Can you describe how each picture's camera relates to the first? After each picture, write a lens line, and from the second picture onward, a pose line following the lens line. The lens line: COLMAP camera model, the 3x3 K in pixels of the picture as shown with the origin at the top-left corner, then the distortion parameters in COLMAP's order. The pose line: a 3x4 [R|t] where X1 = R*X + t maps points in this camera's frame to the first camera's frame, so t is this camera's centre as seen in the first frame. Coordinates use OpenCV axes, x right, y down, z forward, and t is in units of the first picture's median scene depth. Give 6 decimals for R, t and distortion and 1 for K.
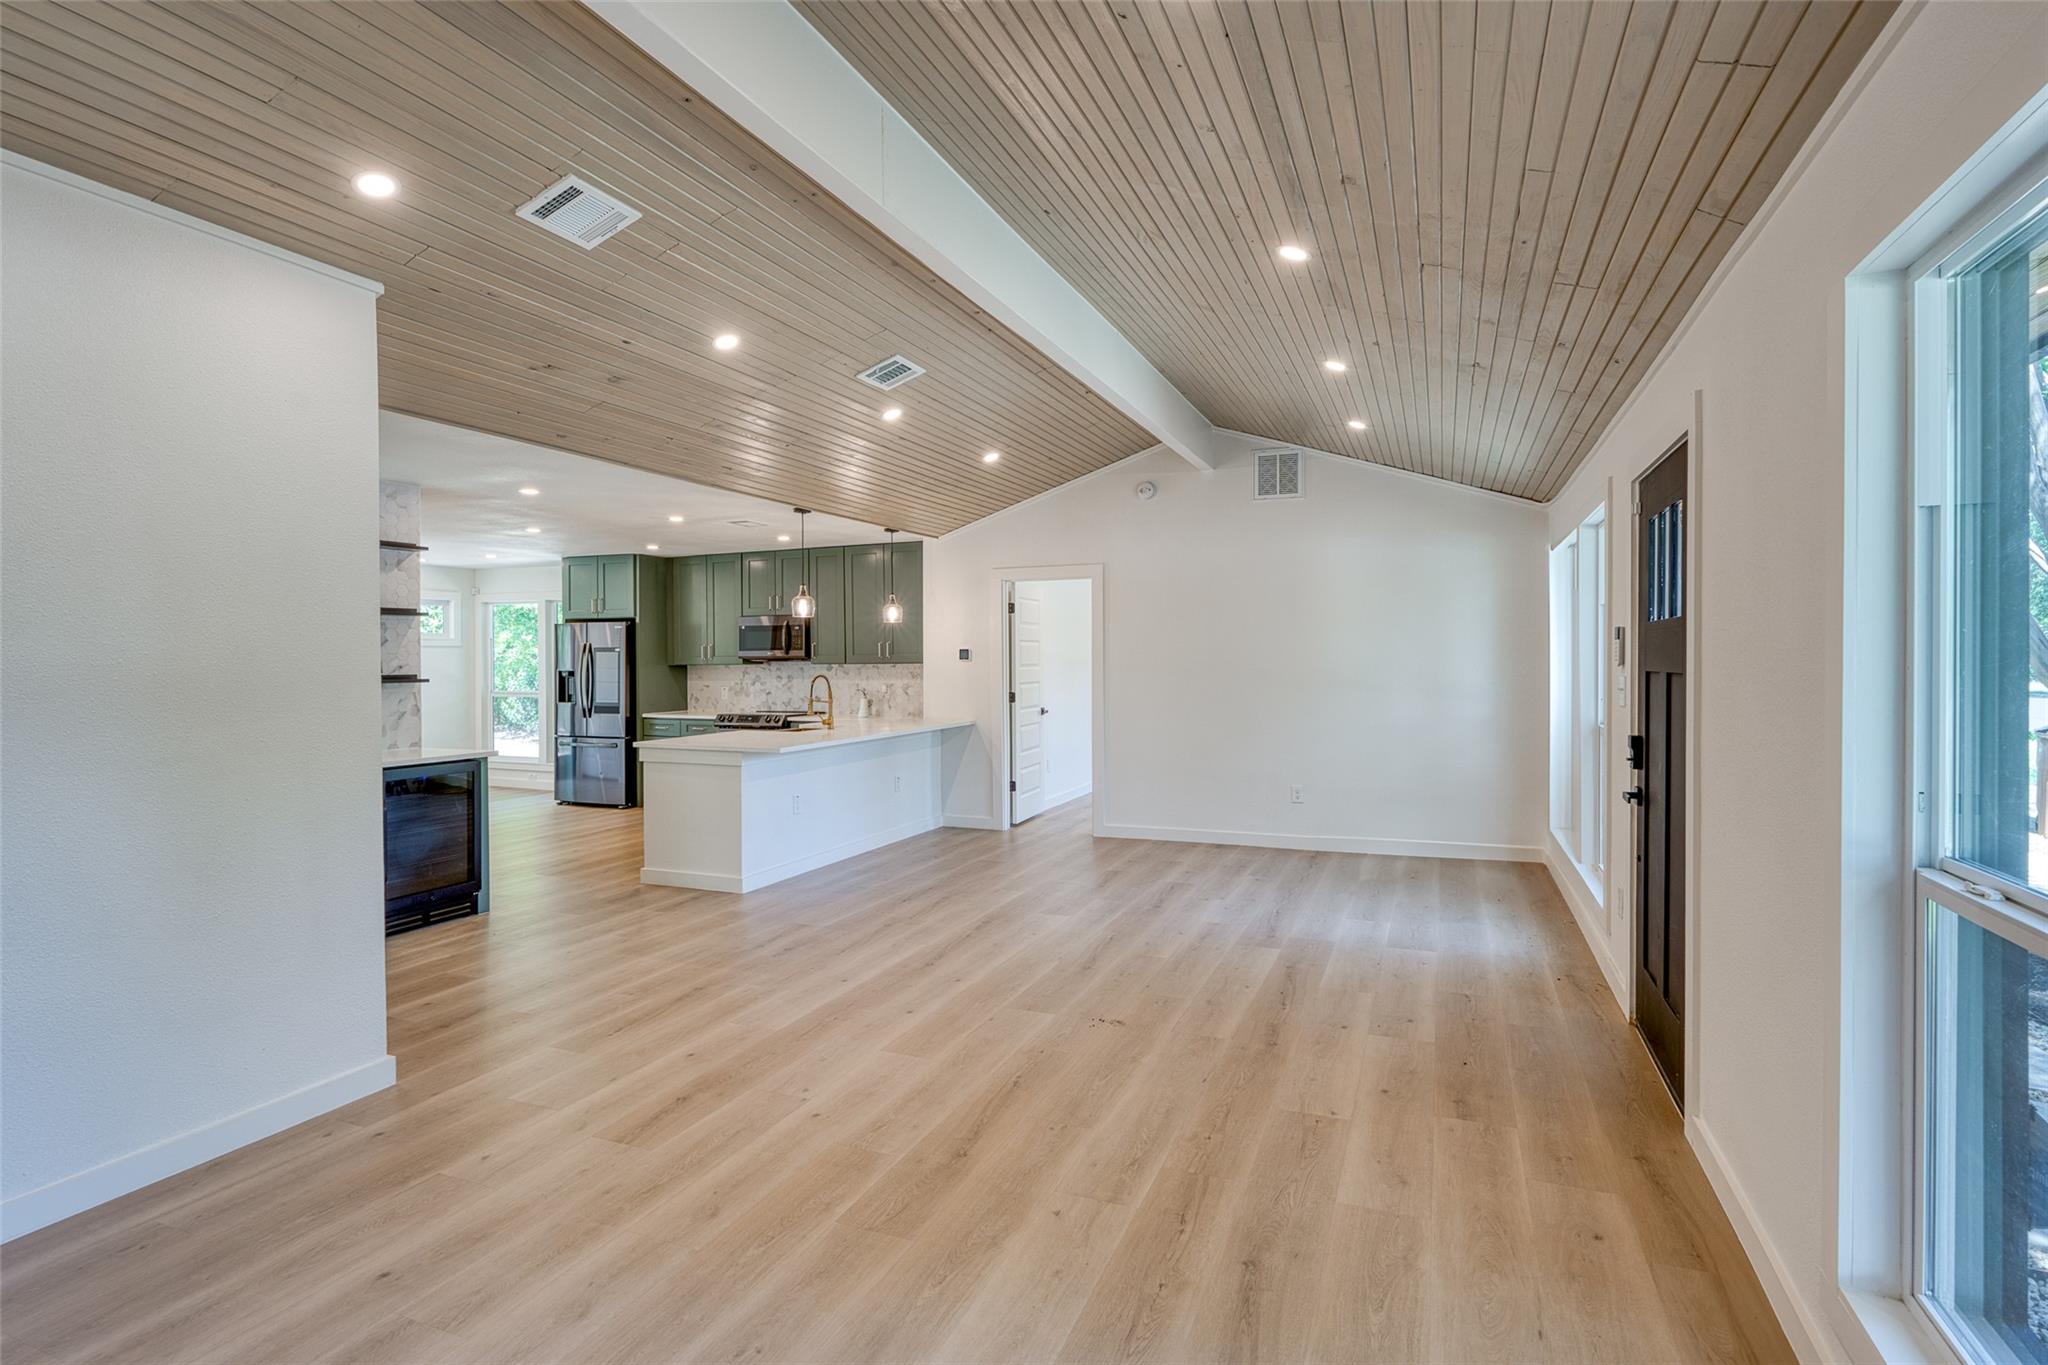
lens RADIAL K [[859.9, 0, 959.0], [0, 859.9, 661.5], [0, 0, 1]] dist [-0.001453, -0.000248]
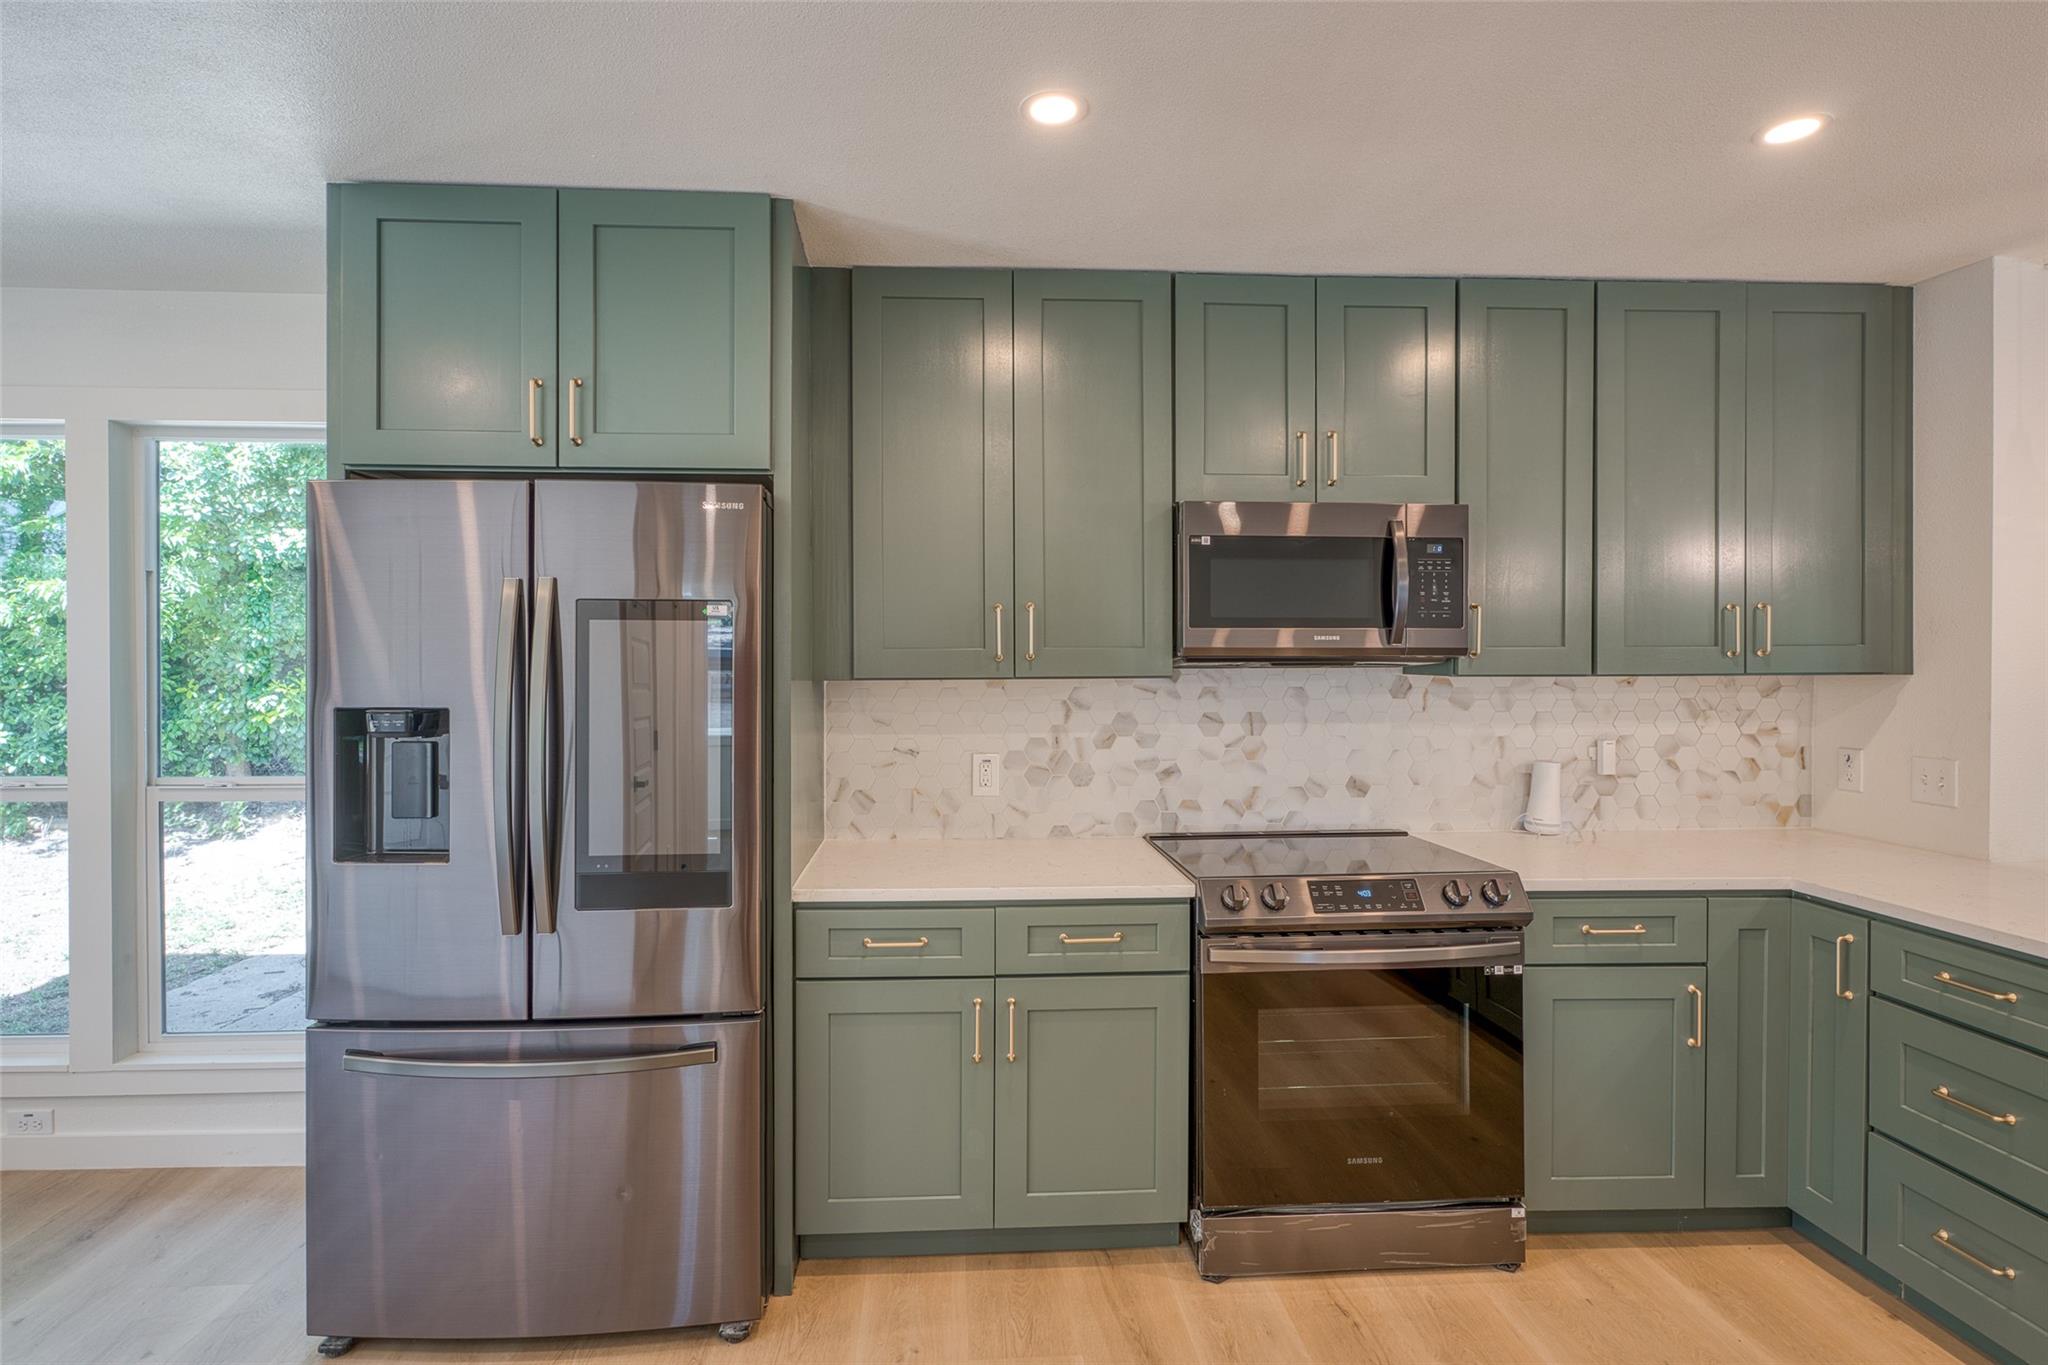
lens RADIAL K [[908.2, 0, 777.6], [0, 908.2, 675.0], [0, 0, 1]] dist [-0.001599, -0.000397]
pose [[0.894247, -0.001128, 0.447573, -0.496022], [-0.003919, 0.999939, 0.010349, 0.000099], [-0.447558, -0.011009, 0.894187, 0.802983]]
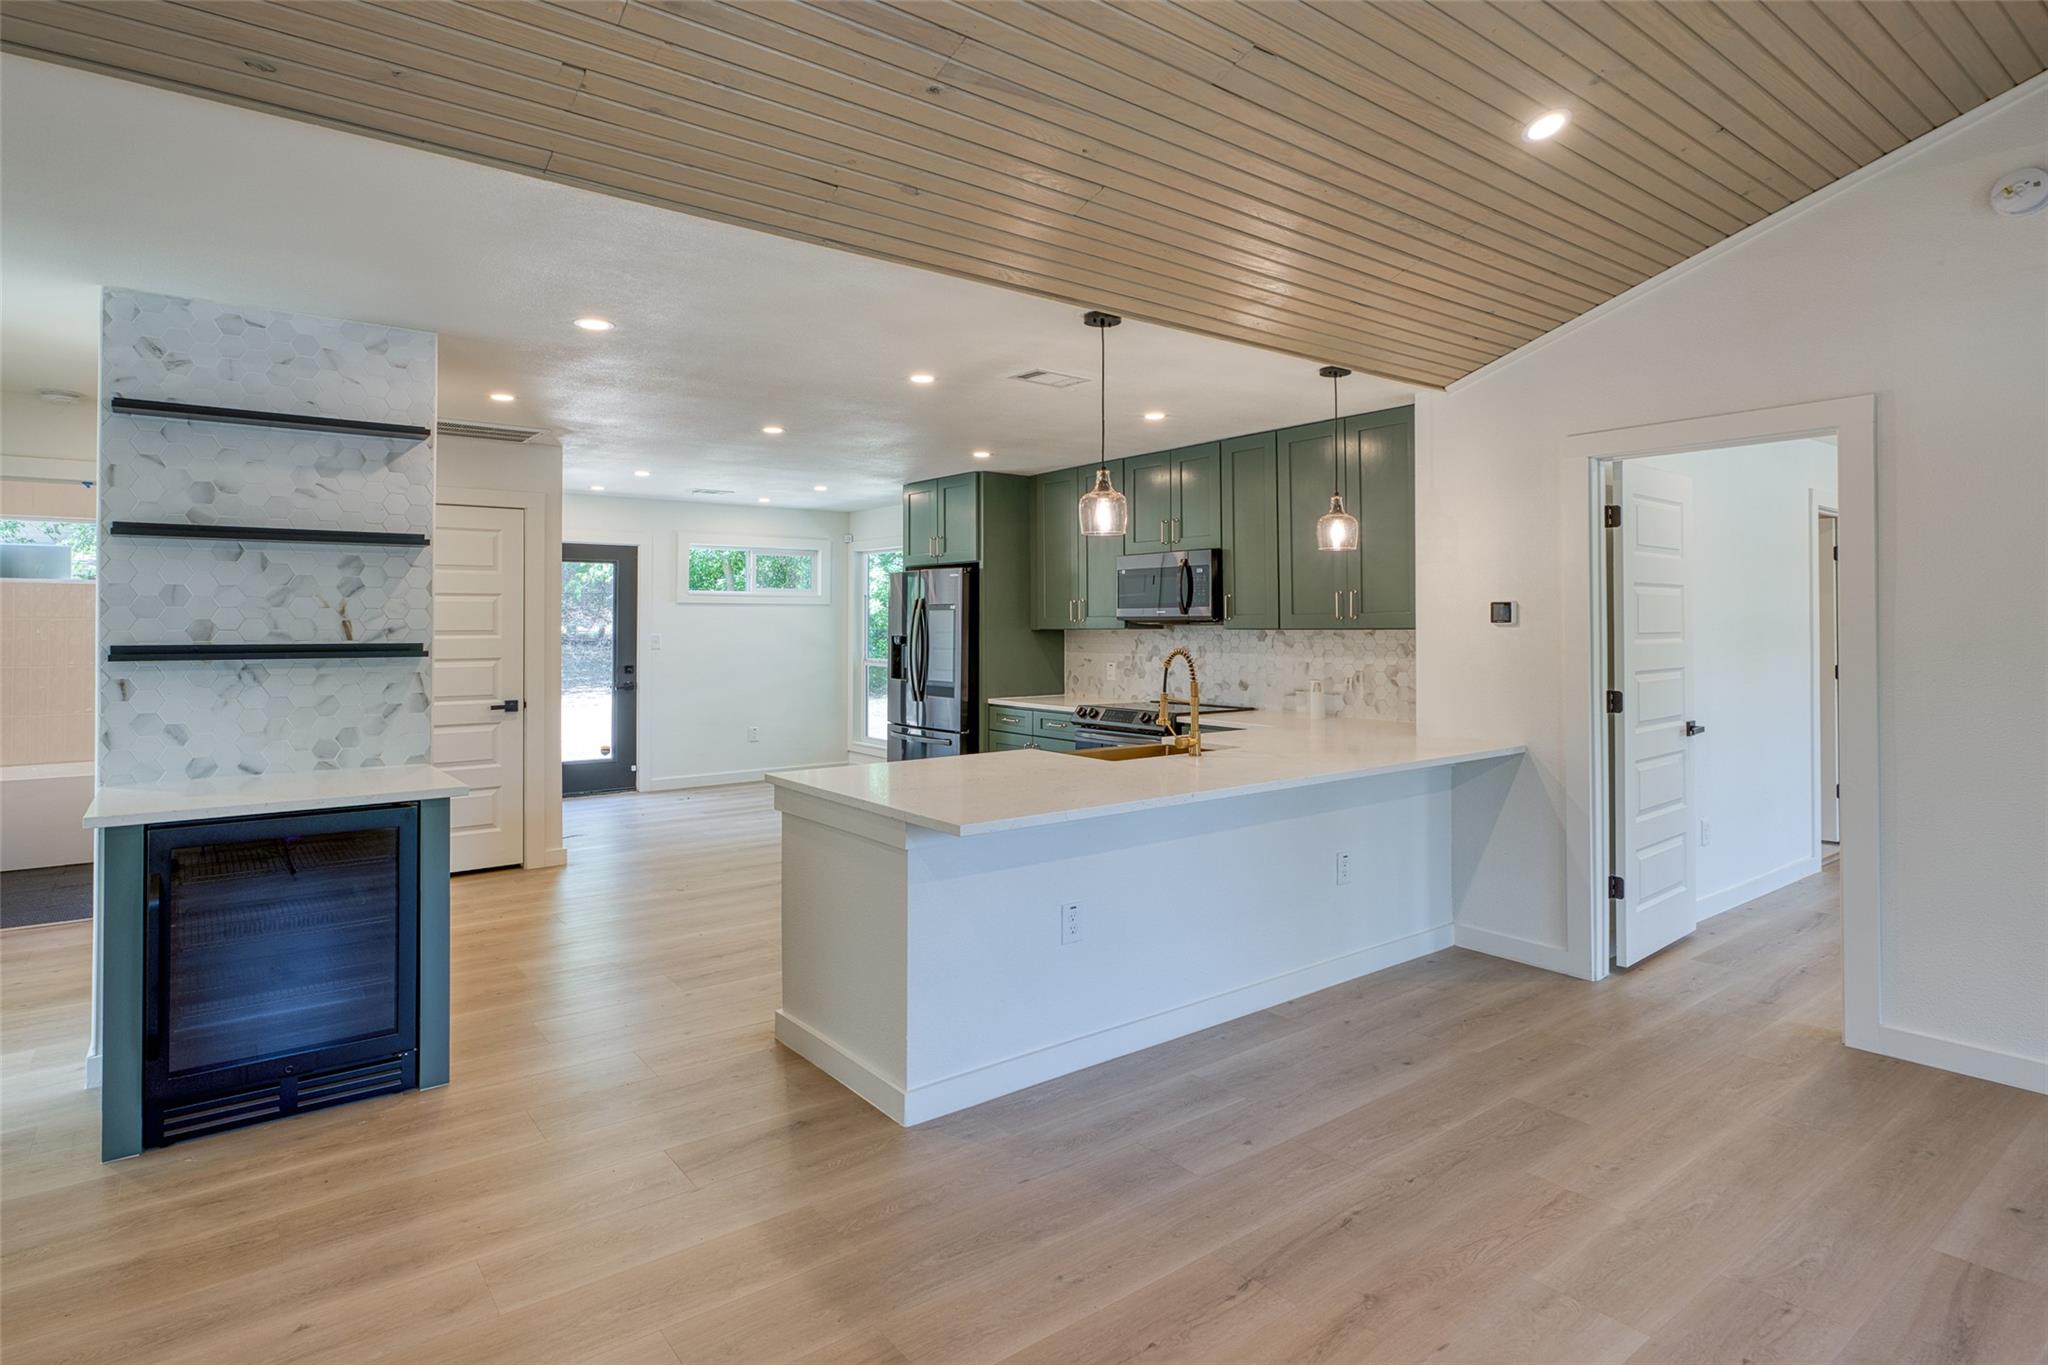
lens RADIAL K [[1008.0, 0, 962.9], [0, 1008.0, 617.9], [0, 0, 1]] dist [0.003115, 0.001037]
pose [[0.866847, 0.001957, -0.498570, 0.023757], [-0.005405, 0.999970, -0.005472, -0.000194], [0.498544, 0.007438, 0.866832, 0.287058]]
